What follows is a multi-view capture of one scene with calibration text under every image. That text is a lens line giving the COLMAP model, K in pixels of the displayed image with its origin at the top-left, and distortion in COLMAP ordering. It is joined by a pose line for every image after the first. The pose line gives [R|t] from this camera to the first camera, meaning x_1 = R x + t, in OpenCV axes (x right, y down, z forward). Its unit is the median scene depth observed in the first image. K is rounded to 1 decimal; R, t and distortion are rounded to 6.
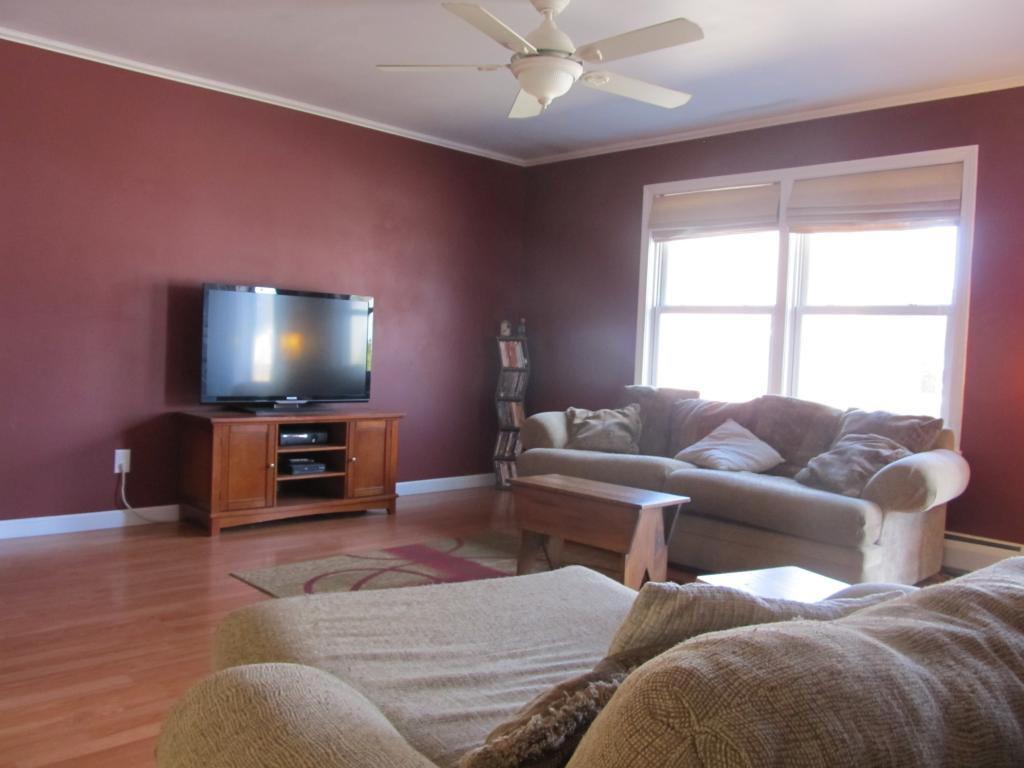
lens RADIAL K [[846.6, 0, 512.0], [0, 846.6, 384.0], [0, 0, 1]] dist [-0.061696, 0.022707]
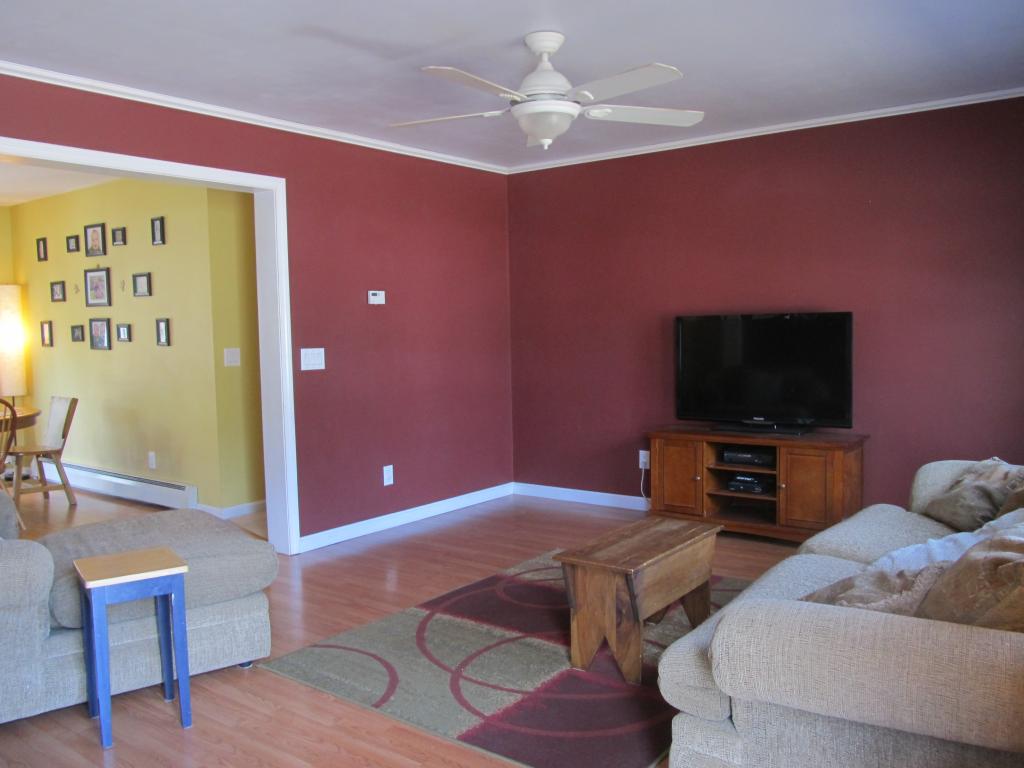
lens RADIAL K [[846.6, 0, 512.0], [0, 846.6, 384.0], [0, 0, 1]] dist [-0.061696, 0.022707]
pose [[0.153437, 0.020478, -0.987946, 0.715391], [-0.010739, 0.999761, 0.019055, -0.041568], [0.988100, 0.007685, 0.153620, 0.557087]]
